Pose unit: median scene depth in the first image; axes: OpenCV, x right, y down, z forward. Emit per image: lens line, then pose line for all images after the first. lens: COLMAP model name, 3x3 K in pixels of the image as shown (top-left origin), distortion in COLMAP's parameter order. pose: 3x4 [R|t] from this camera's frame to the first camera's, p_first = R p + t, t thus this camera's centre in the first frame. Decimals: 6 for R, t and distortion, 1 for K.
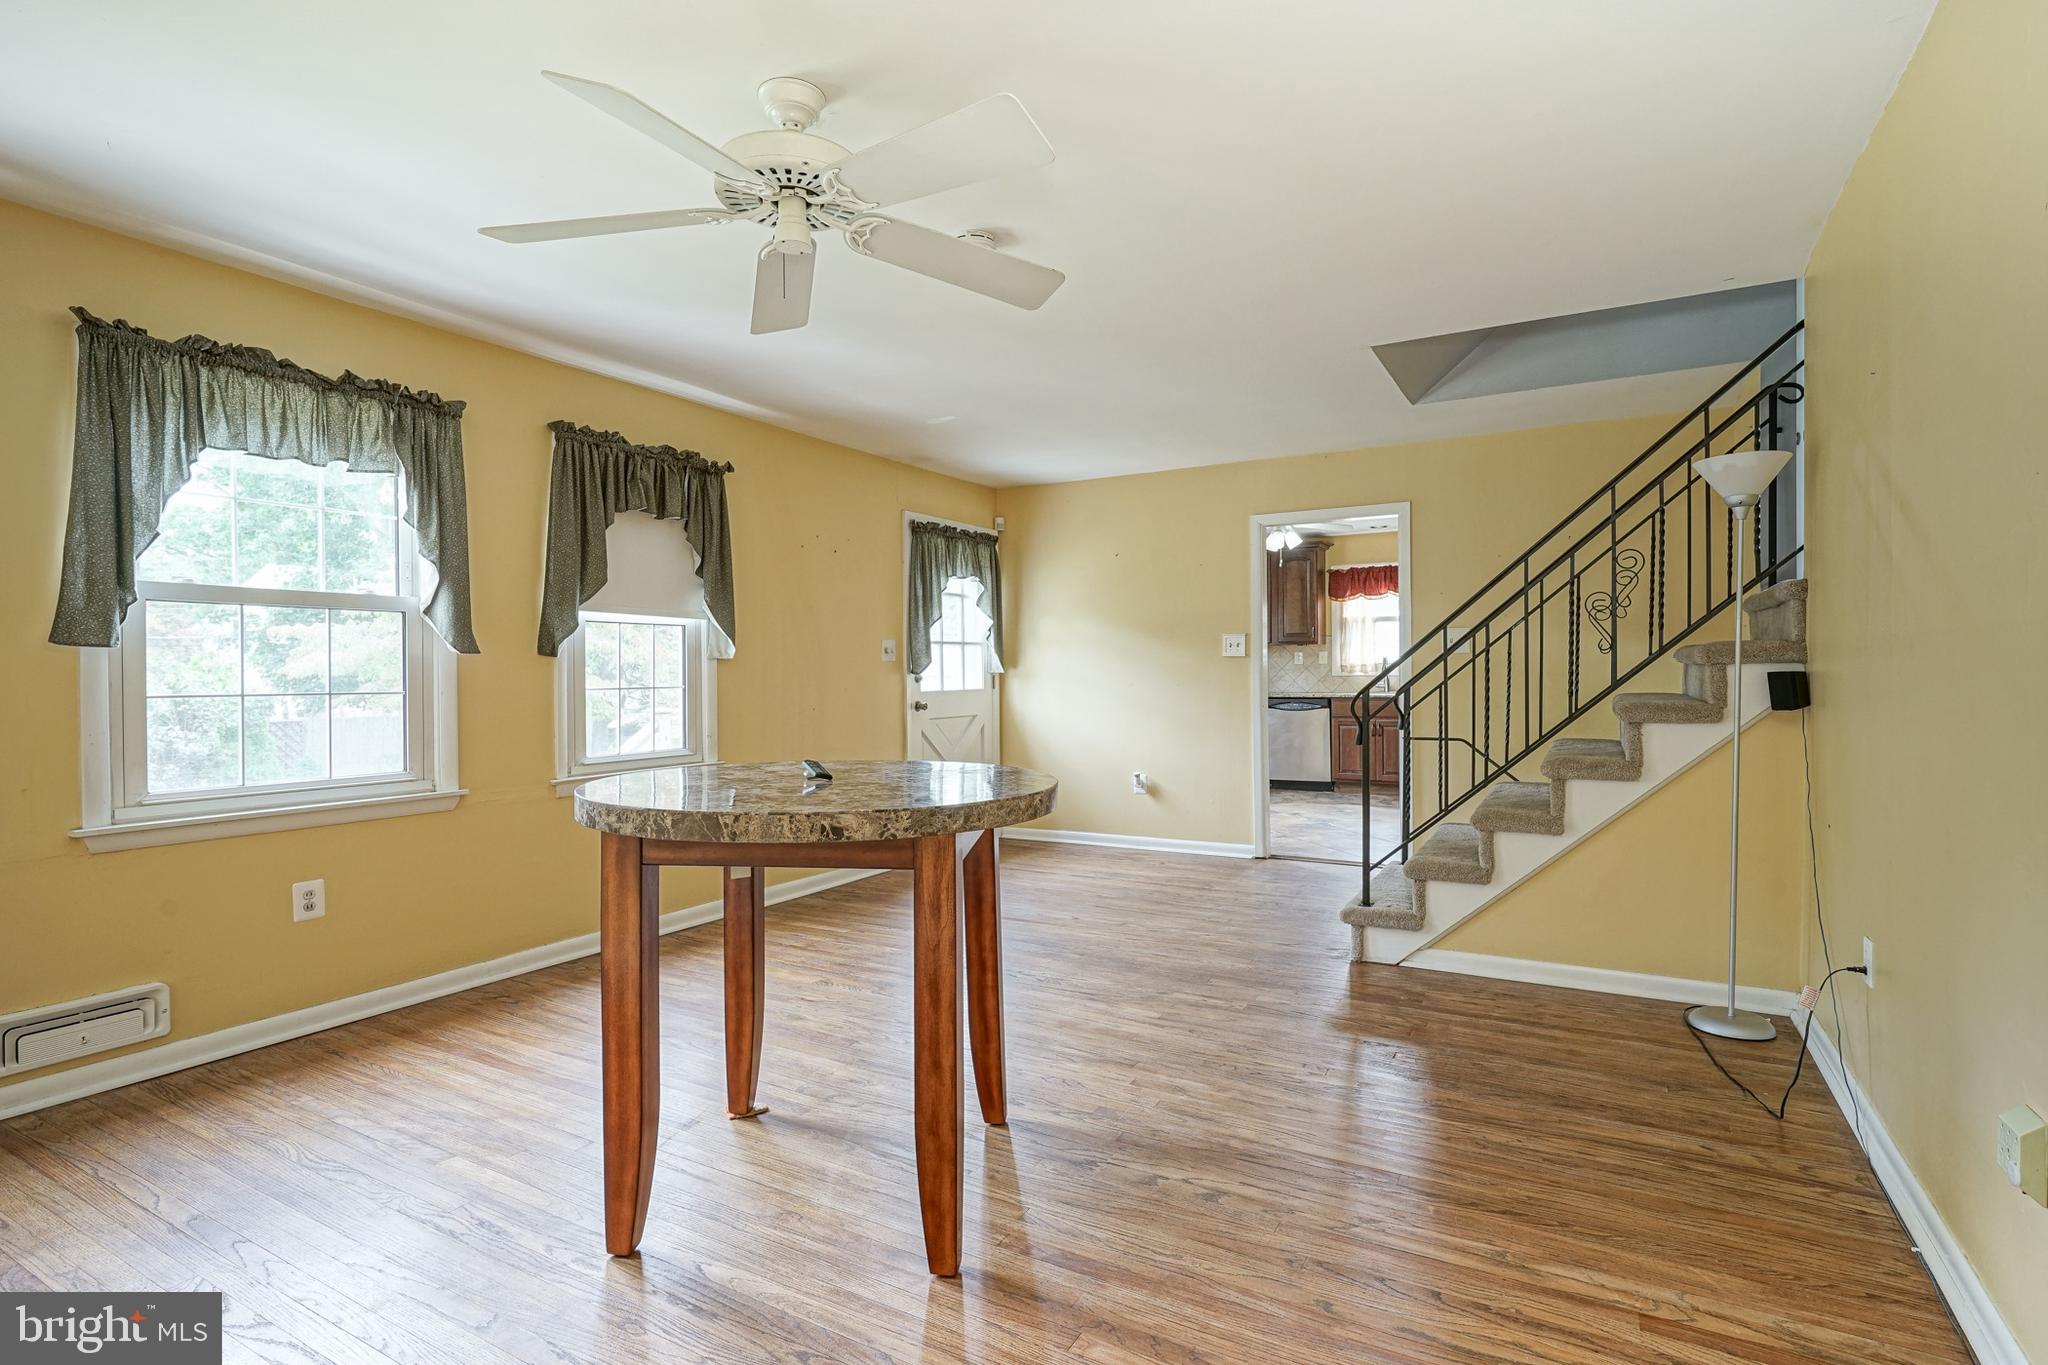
lens RADIAL K [[1003.7, 0, 1015.2], [0, 1003.7, 677.4], [0, 0, 1]] dist [-0.004813, -0.000112]
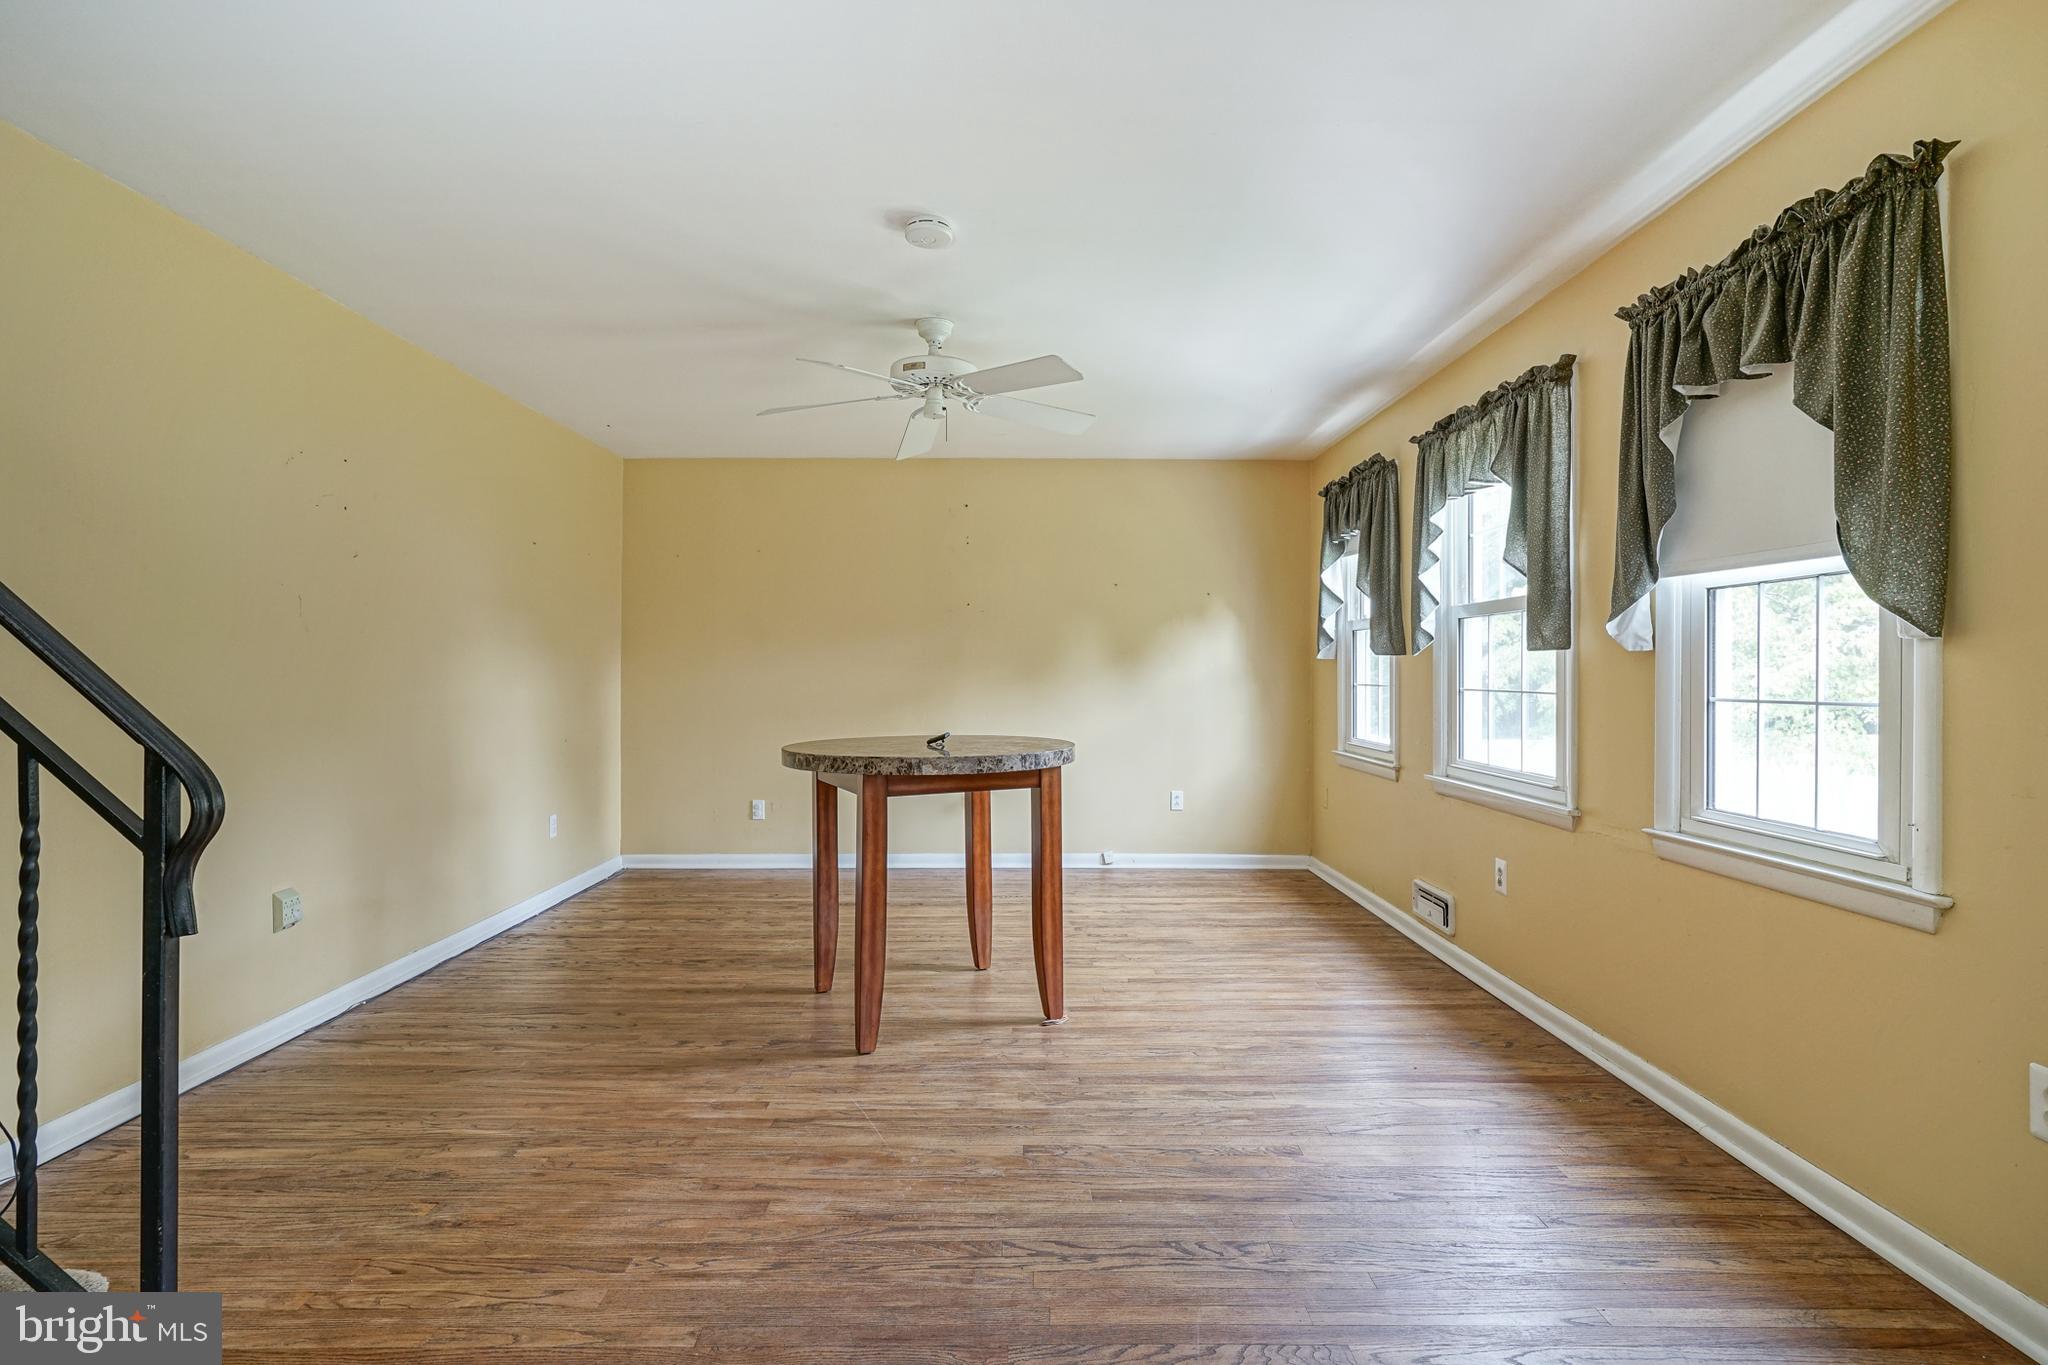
lens RADIAL K [[1003.7, 0, 1032.1], [0, 1003.7, 676.3], [0, 0, 1]] dist [-0.004813, -0.000112]
pose [[-0.859093, 0.008477, -0.511749, 0.313136], [0.003754, 0.999940, 0.010262, -0.021236], [0.511806, 0.006895, -0.859074, 1.567263]]
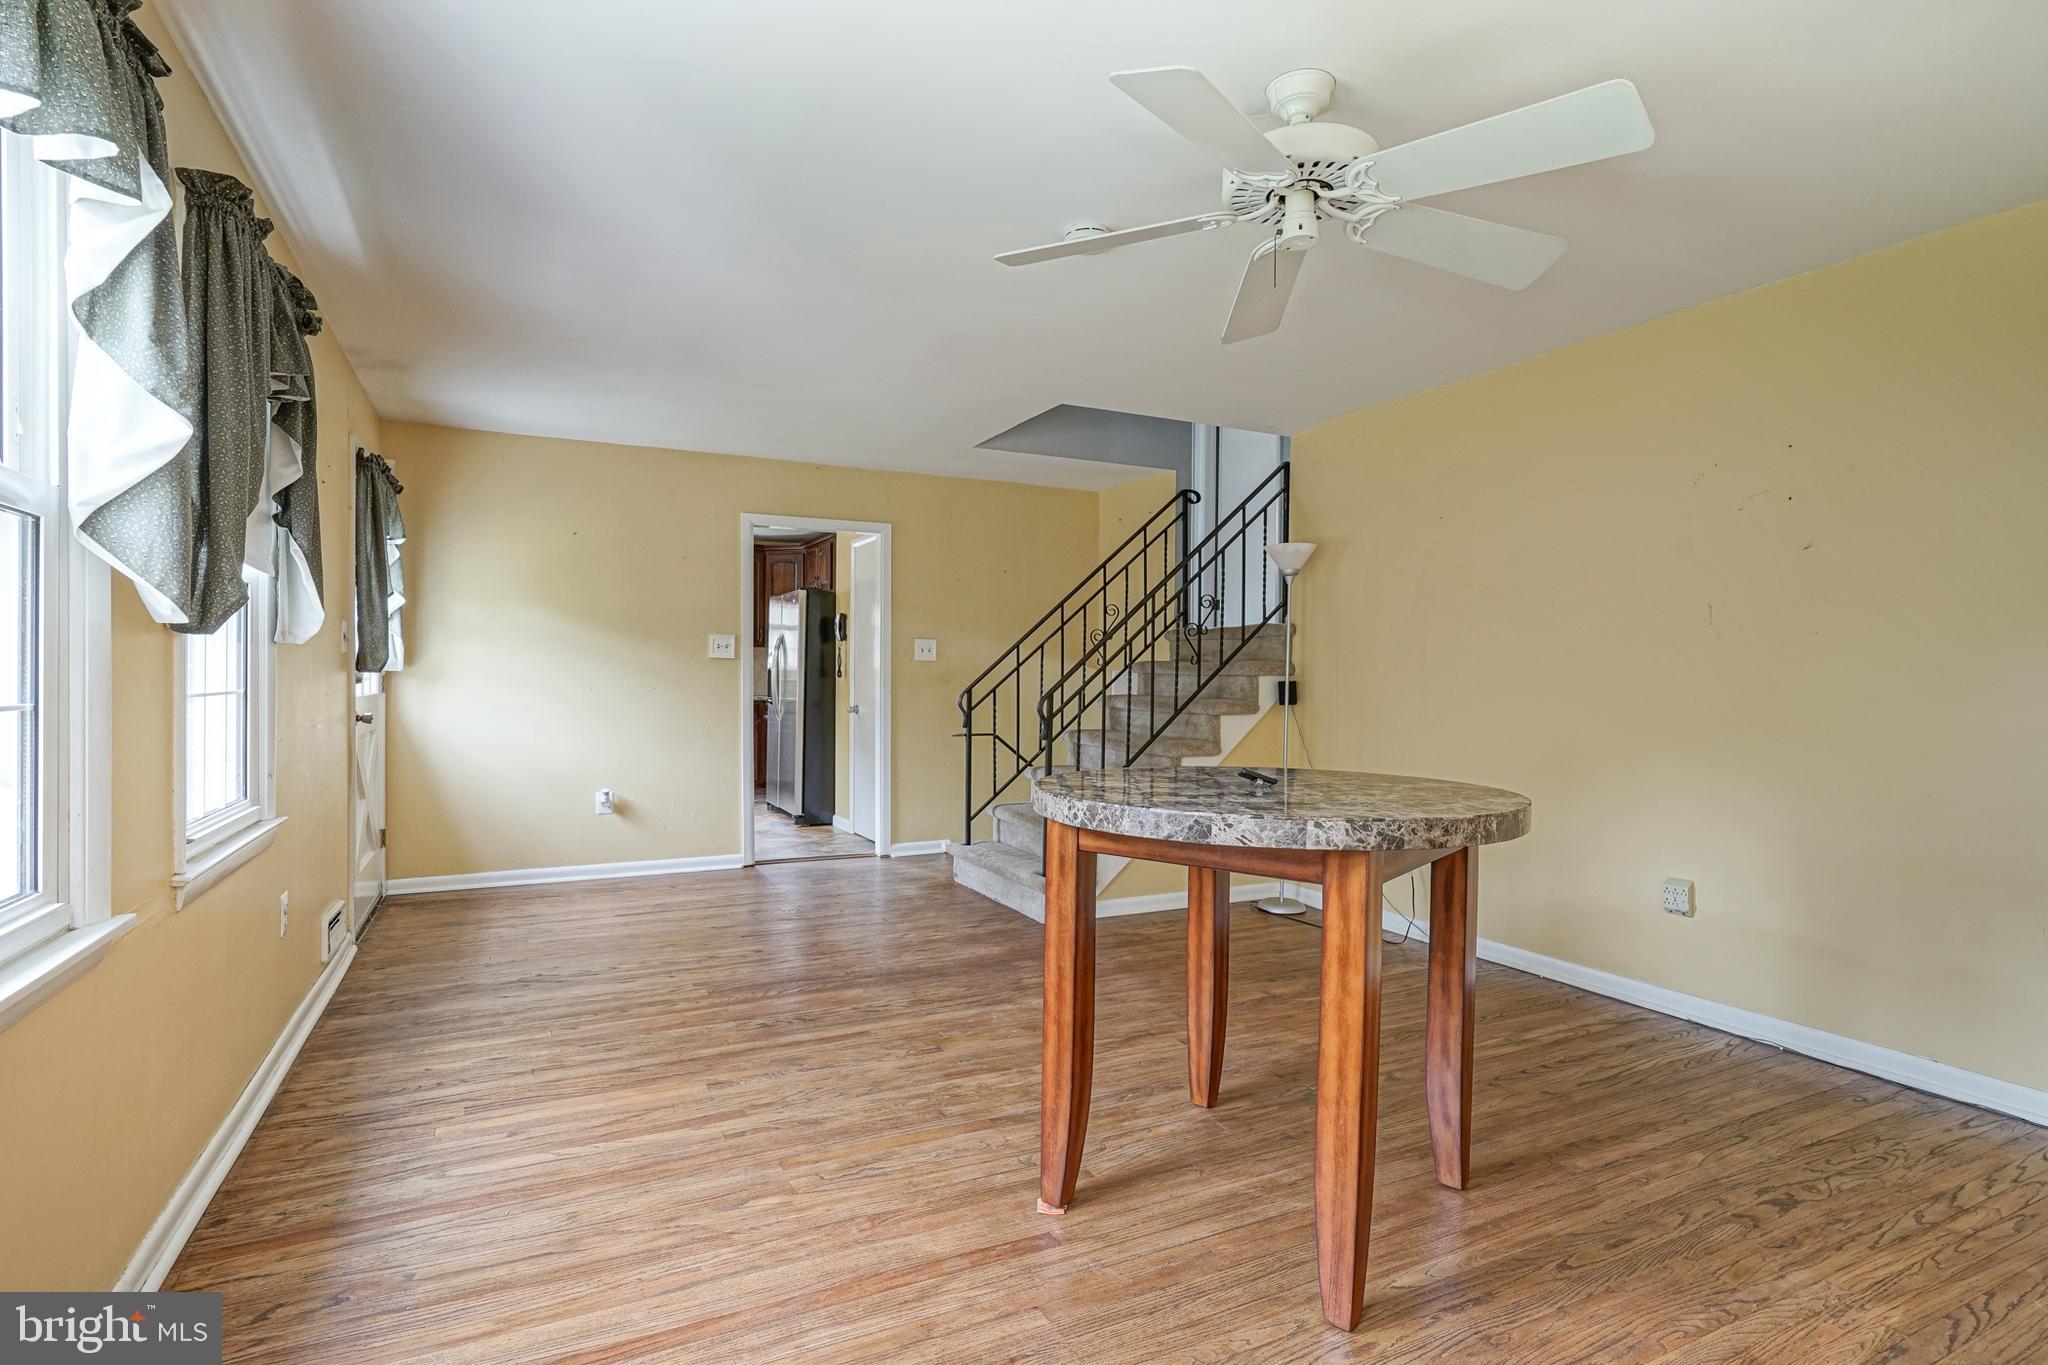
lens RADIAL K [[1003.7, 0, 1023.6], [0, 1003.7, 686.6], [0, 0, 1]] dist [-0.004813, -0.000112]
pose [[0.555565, 0.003702, 0.831465, -0.726044], [-0.009430, 0.999954, 0.001848, 0.003598], [-0.831420, -0.008867, 0.555574, 0.418878]]
